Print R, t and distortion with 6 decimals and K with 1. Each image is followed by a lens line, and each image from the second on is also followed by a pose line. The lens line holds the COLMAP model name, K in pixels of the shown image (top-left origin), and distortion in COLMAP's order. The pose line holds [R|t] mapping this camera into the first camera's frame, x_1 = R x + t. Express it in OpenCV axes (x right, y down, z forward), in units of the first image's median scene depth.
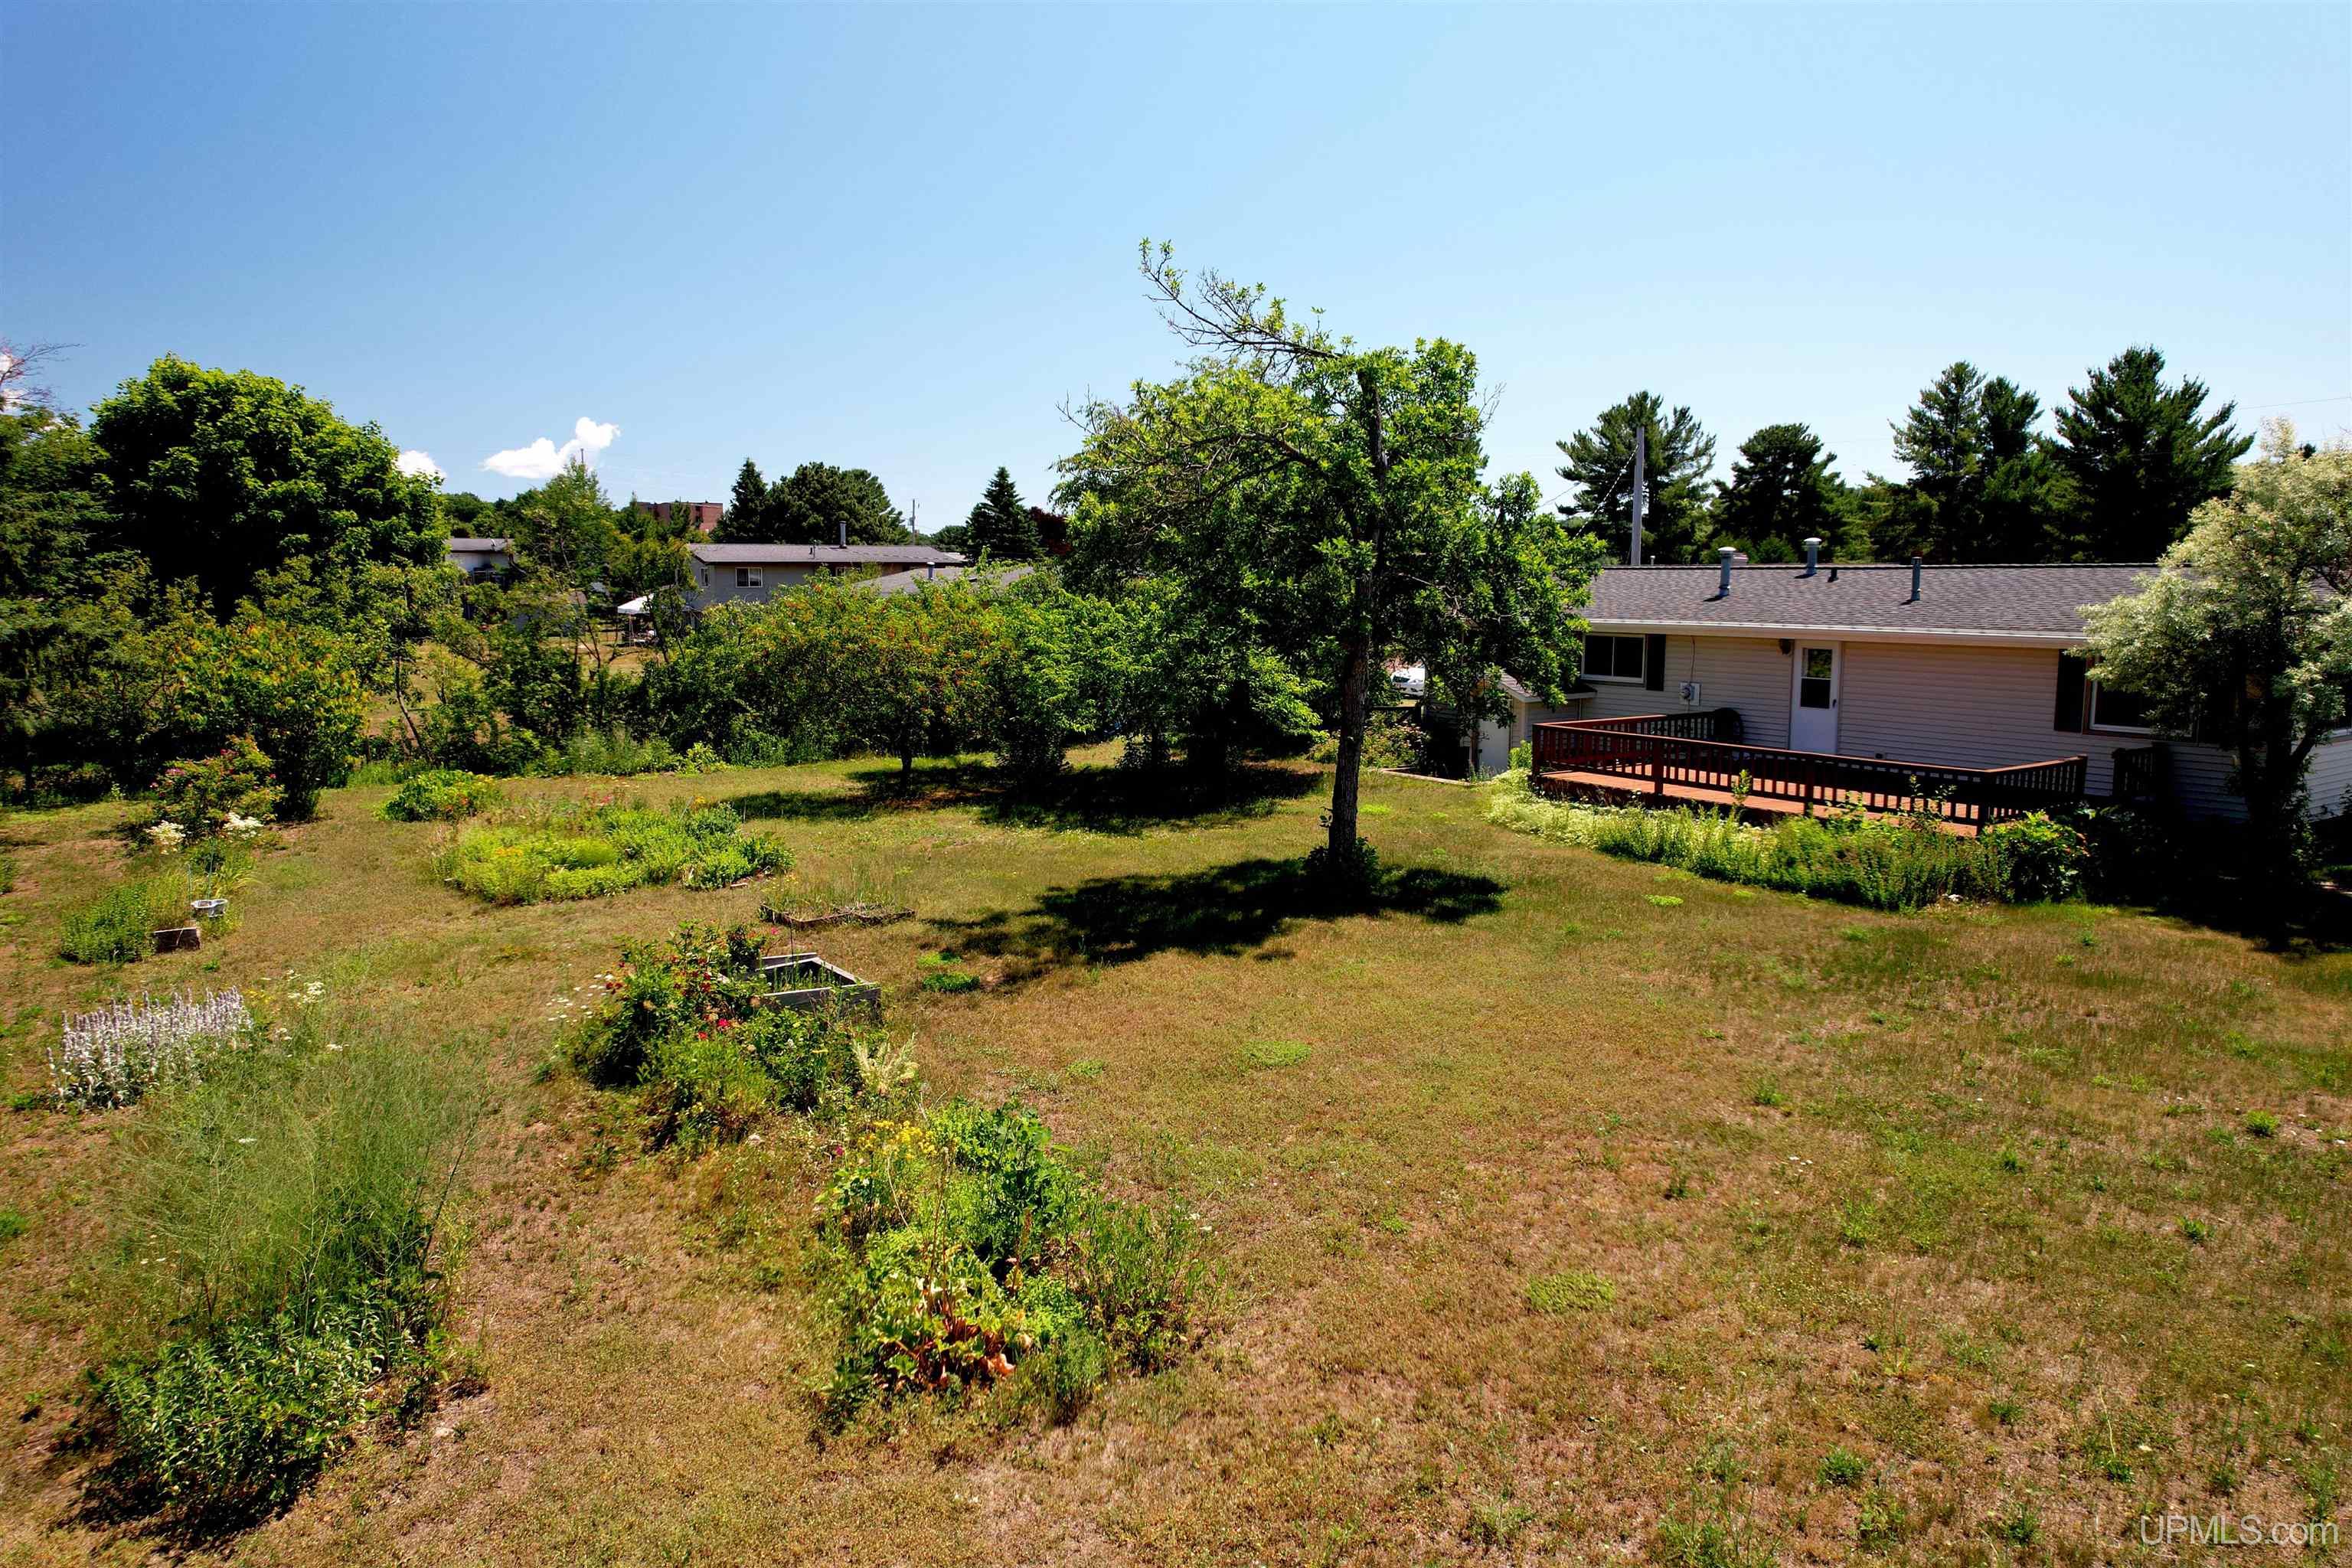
lens RADIAL K [[1499.8, 0, 1180.9], [0, 1499.8, 792.6], [0, 0, 1]] dist [-0.053344, 0.063630]
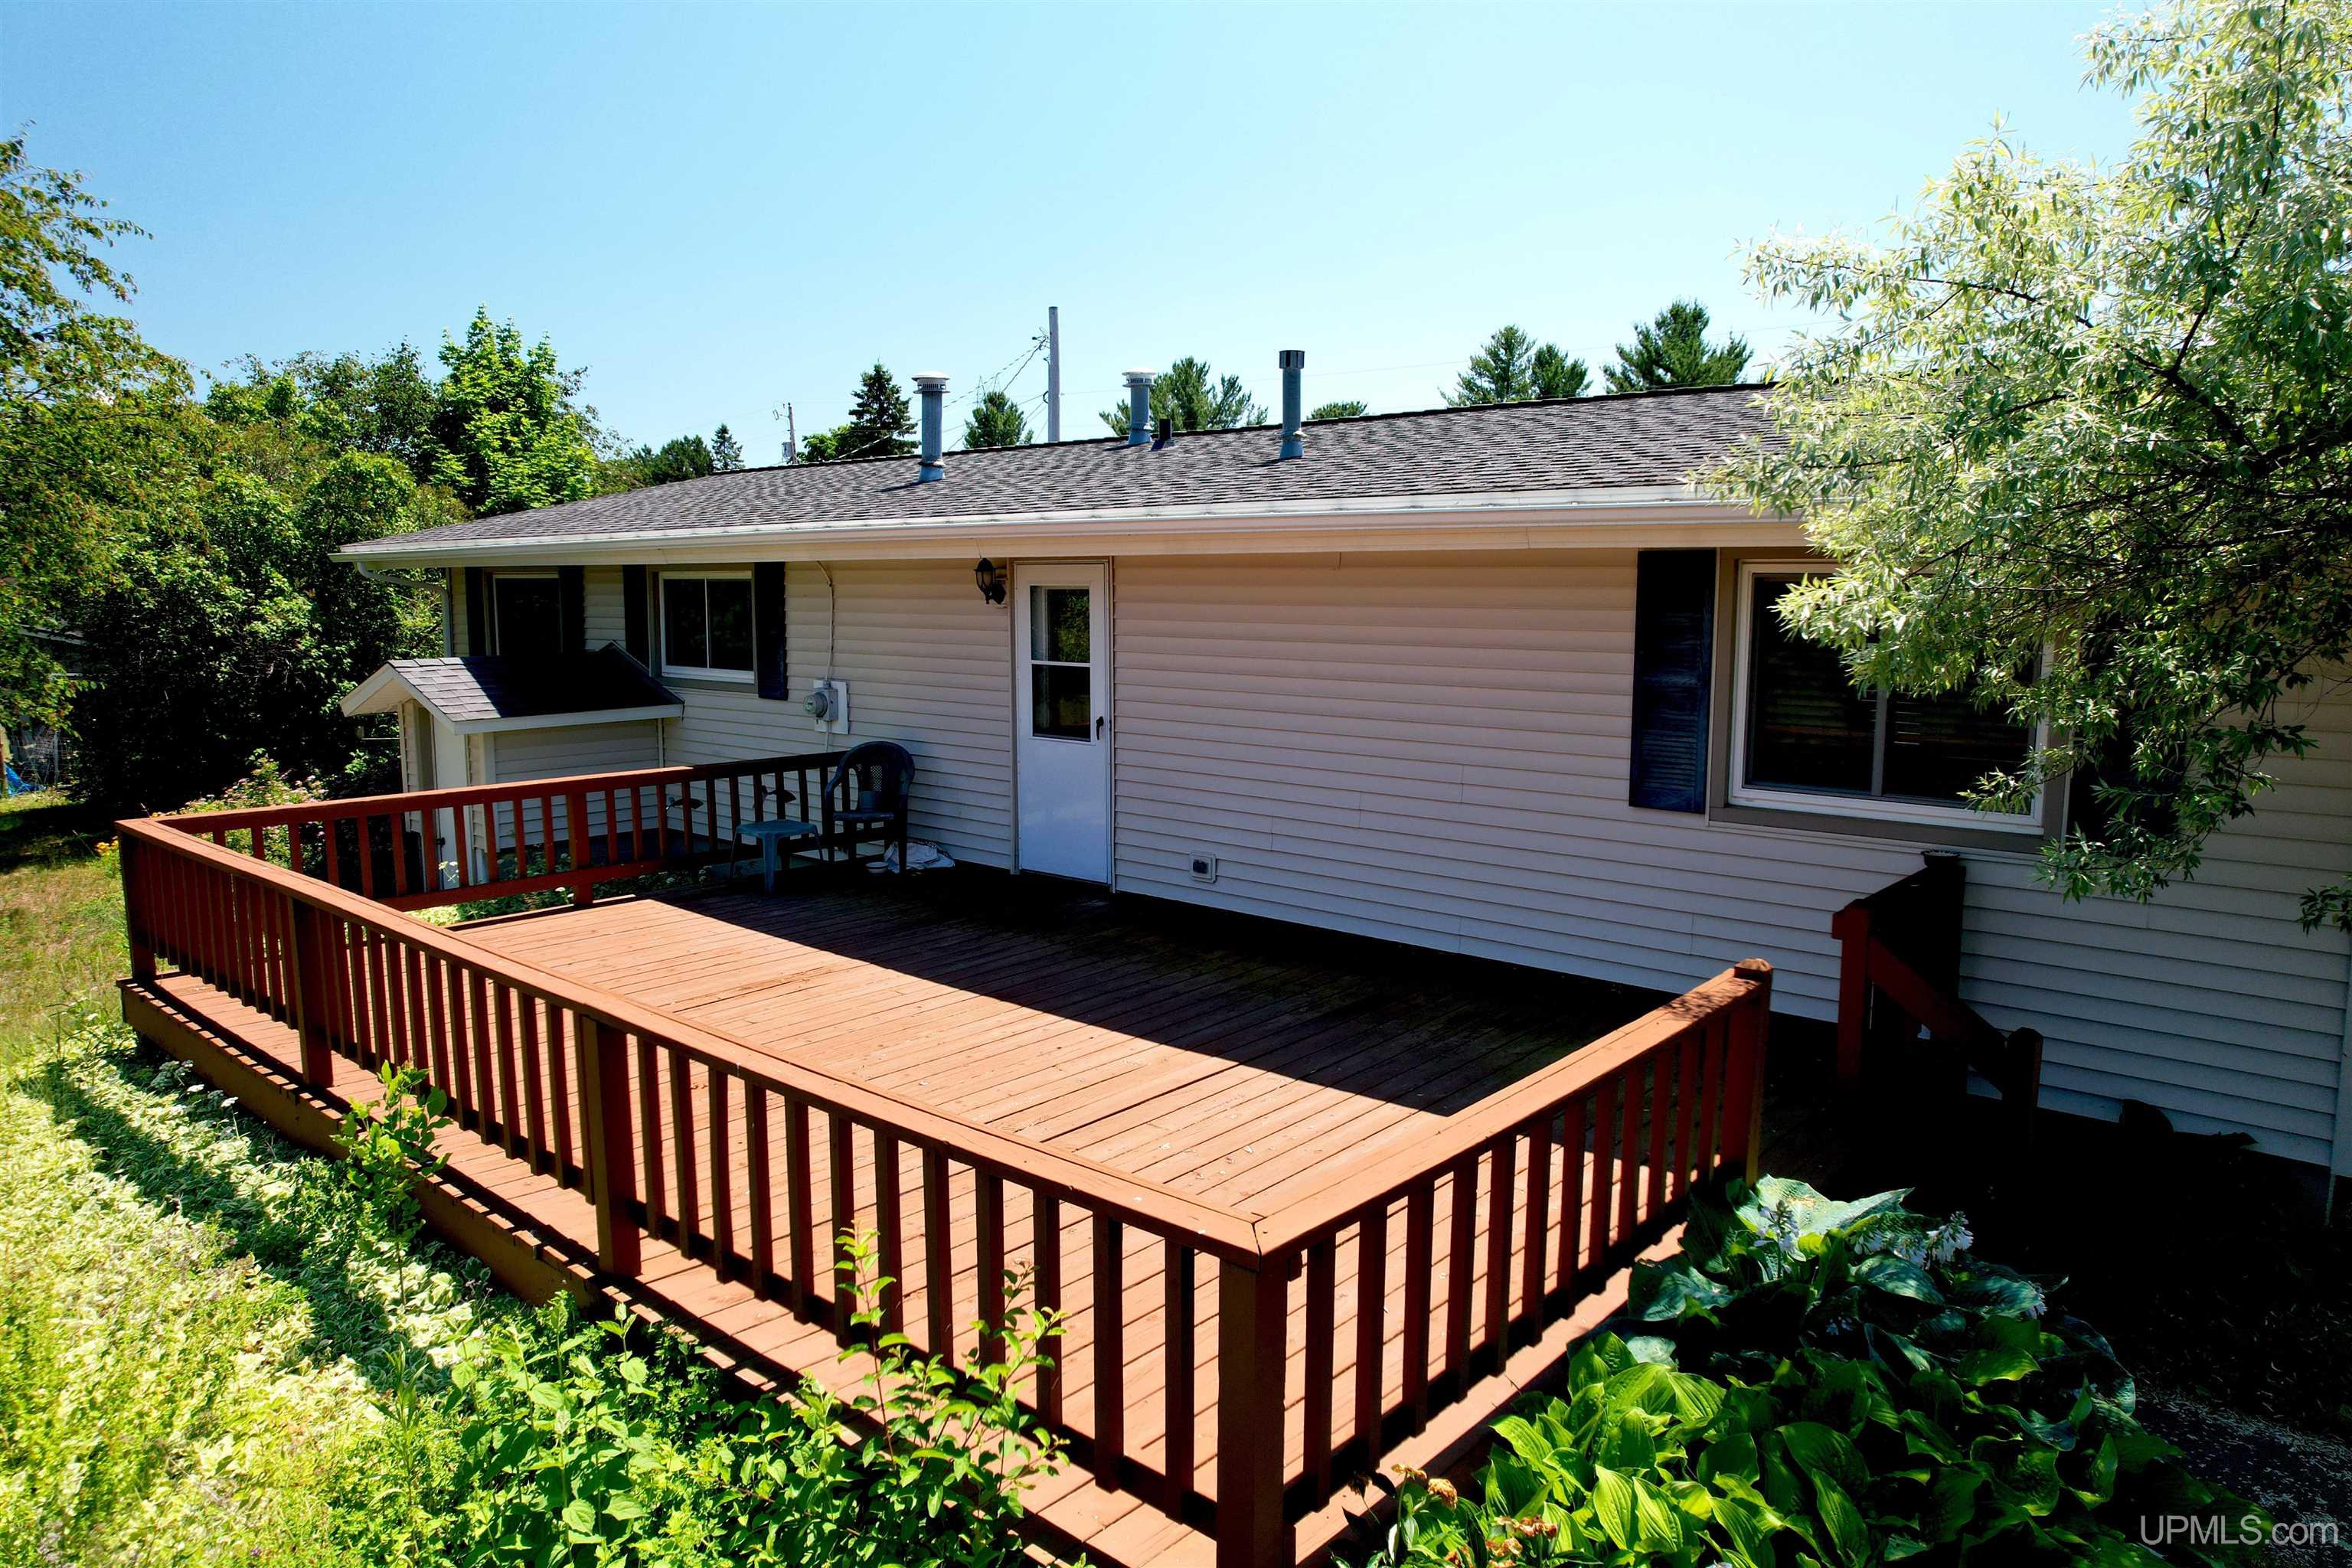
lens RADIAL K [[1499.8, 0, 1180.9], [0, 1499.8, 792.6], [0, 0, 1]] dist [-0.053344, 0.063630]
pose [[0.968780, -0.033835, 0.245604, 0.318510], [0.034550, 0.999402, 0.001398, -0.037399], [-0.245504, 0.007131, 0.969369, 0.544964]]
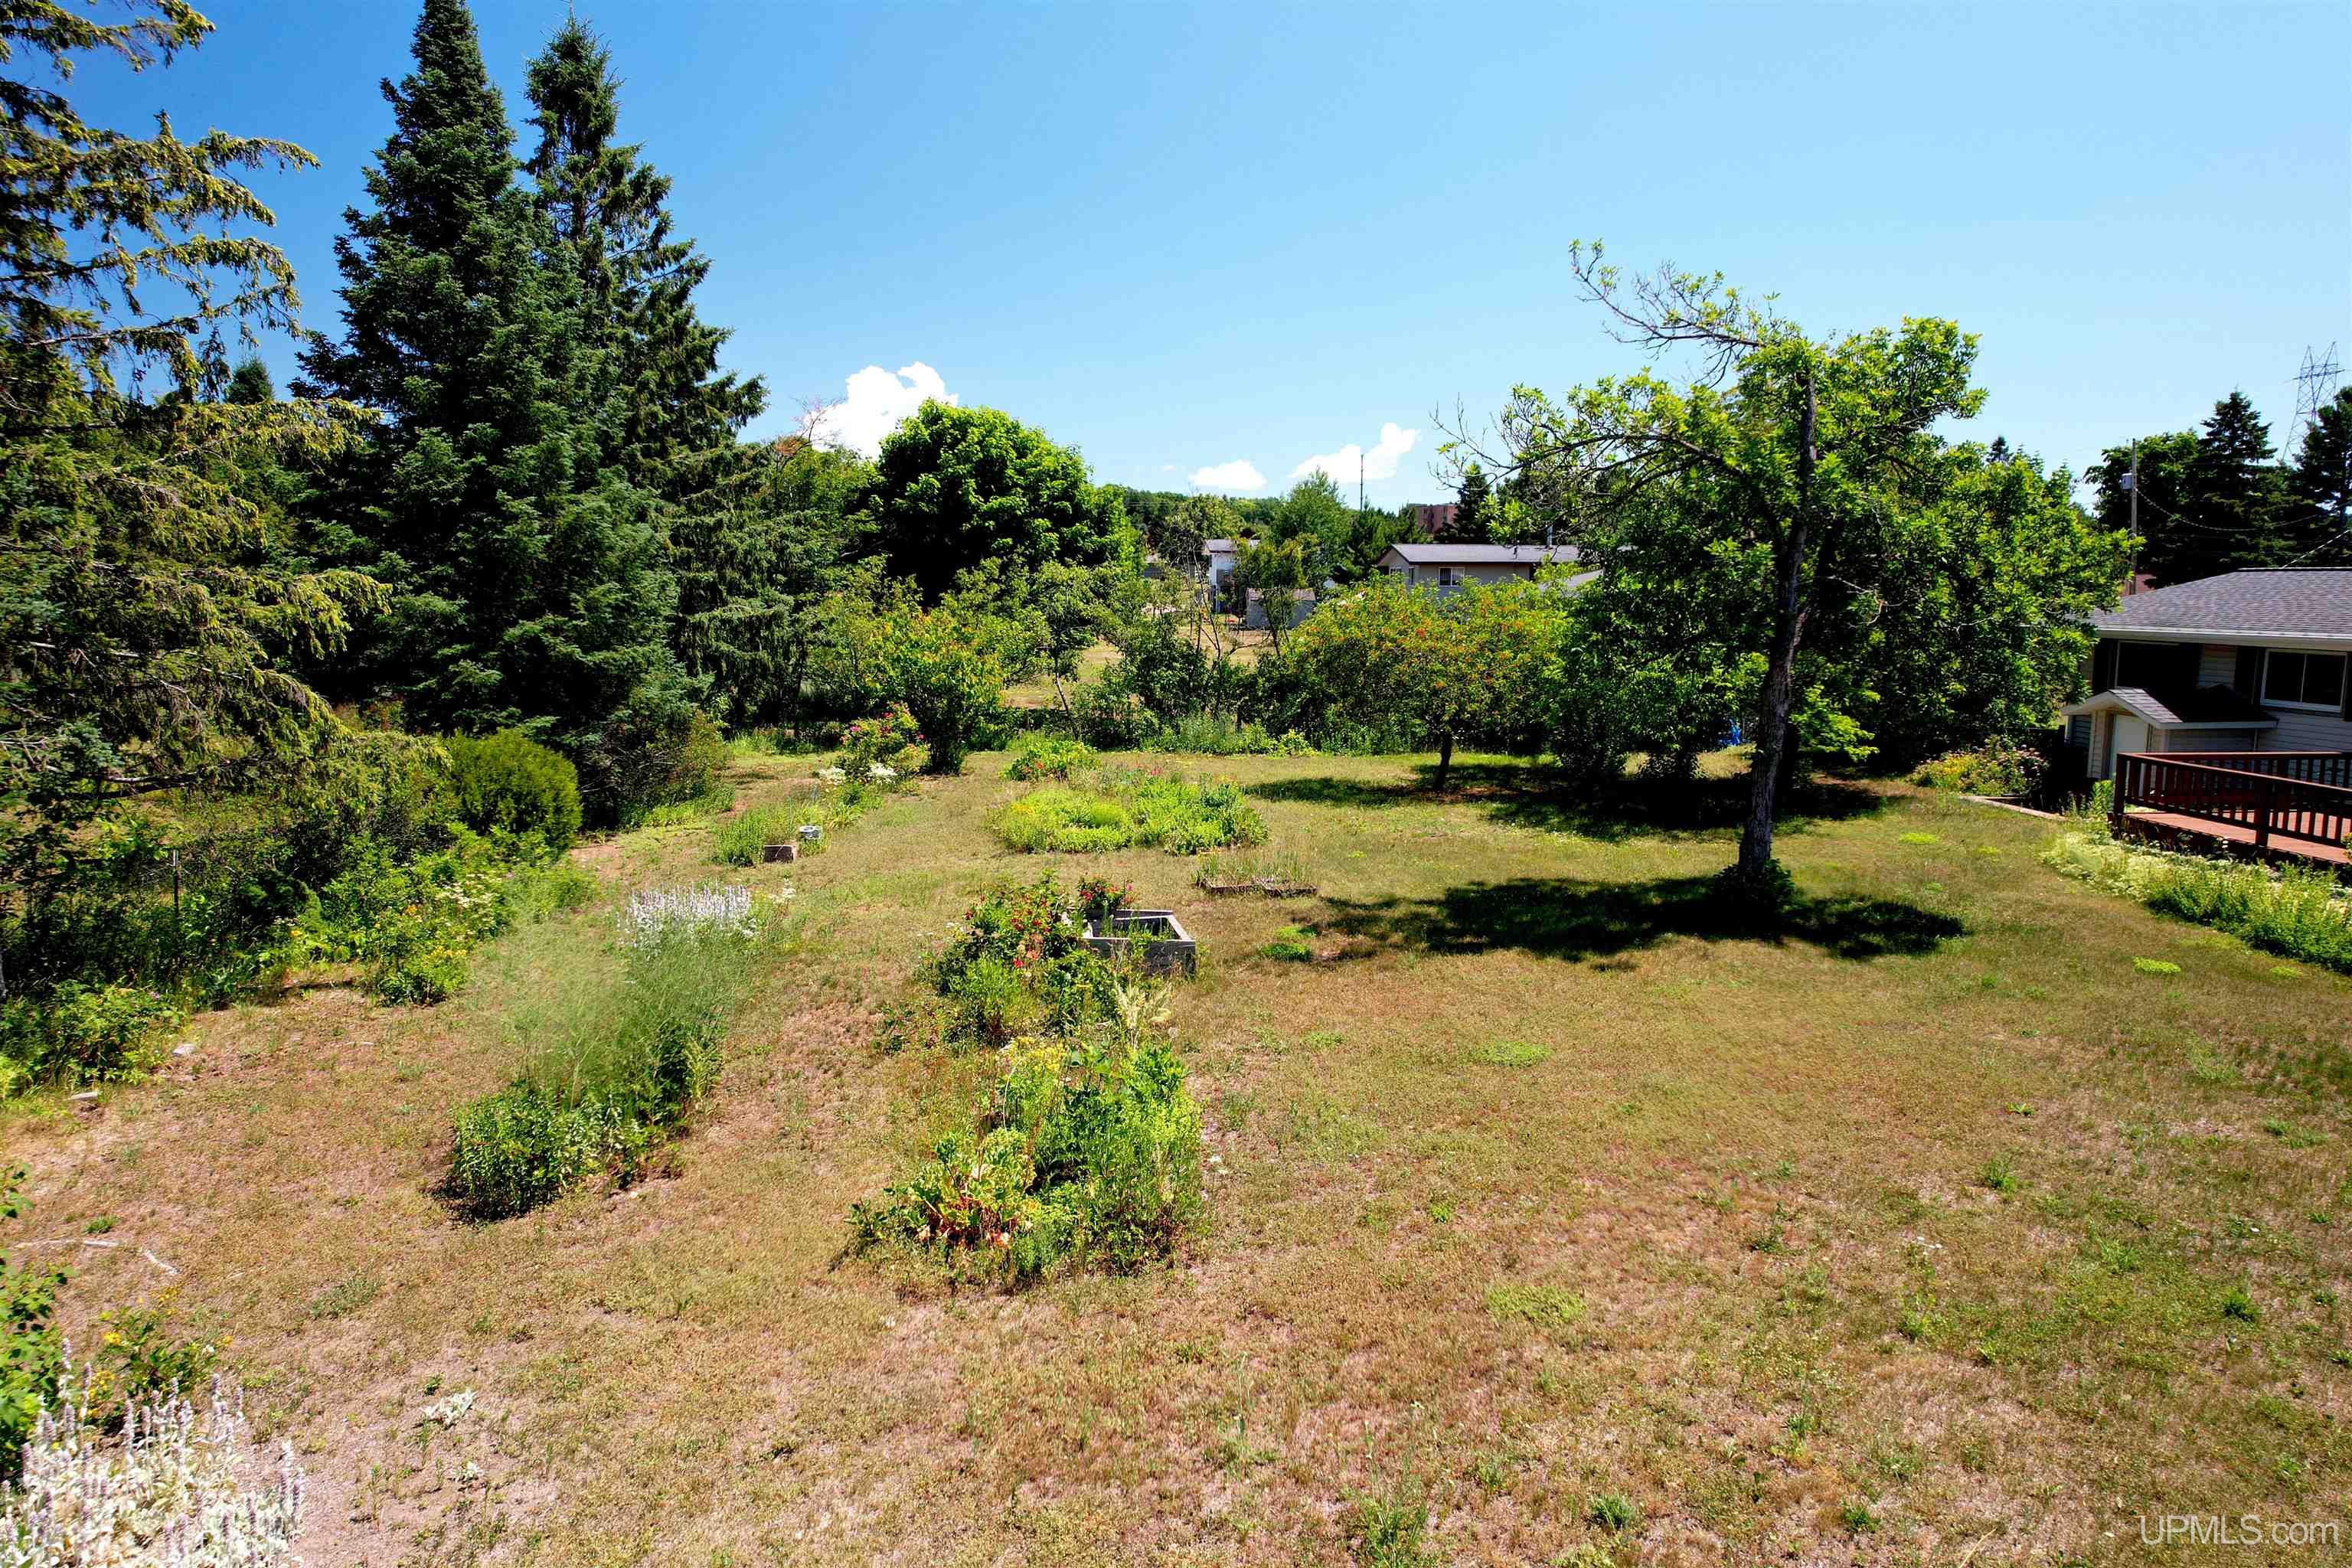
lens RADIAL K [[1499.8, 0, 1180.9], [0, 1499.8, 792.6], [0, 0, 1]] dist [-0.053344, 0.063630]
pose [[0.876468, 0.069180, -0.476464, 0.145665], [-0.069201, 0.997449, 0.017527, -0.001054], [0.476461, 0.017610, 0.879019, 0.003651]]
